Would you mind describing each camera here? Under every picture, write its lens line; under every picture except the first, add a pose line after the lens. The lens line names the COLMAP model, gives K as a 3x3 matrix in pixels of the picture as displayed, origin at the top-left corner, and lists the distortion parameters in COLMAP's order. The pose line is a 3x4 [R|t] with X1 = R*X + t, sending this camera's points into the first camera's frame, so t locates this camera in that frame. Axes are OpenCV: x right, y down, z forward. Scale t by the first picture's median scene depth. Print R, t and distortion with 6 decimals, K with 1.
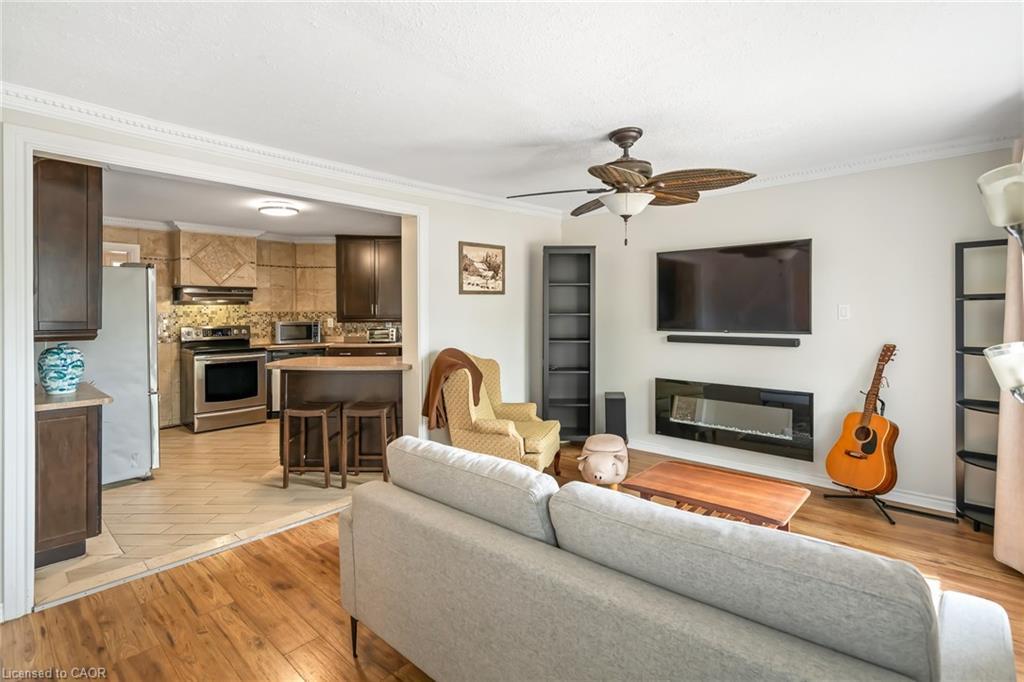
lens RADIAL K [[523.2, 0, 521.1], [0, 523.2, 311.9], [0, 0, 1]] dist [0.002283, 0.000618]
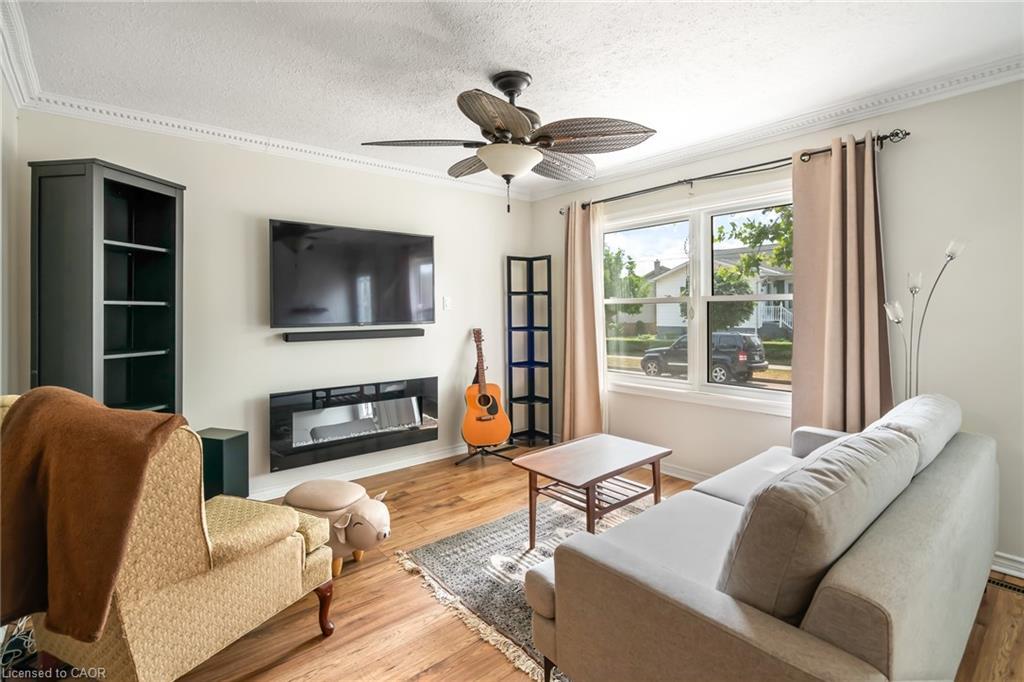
lens RADIAL K [[484.3, 0, 541.2], [0, 484.3, 311.1], [0, 0, 1]] dist [-0.004486, 0.001184]
pose [[0.101757, 0.004856, 0.994797, -0.378208], [0.015421, 0.999860, -0.006458, 0.024133], [-0.994690, 0.015998, 0.101668, 0.591707]]
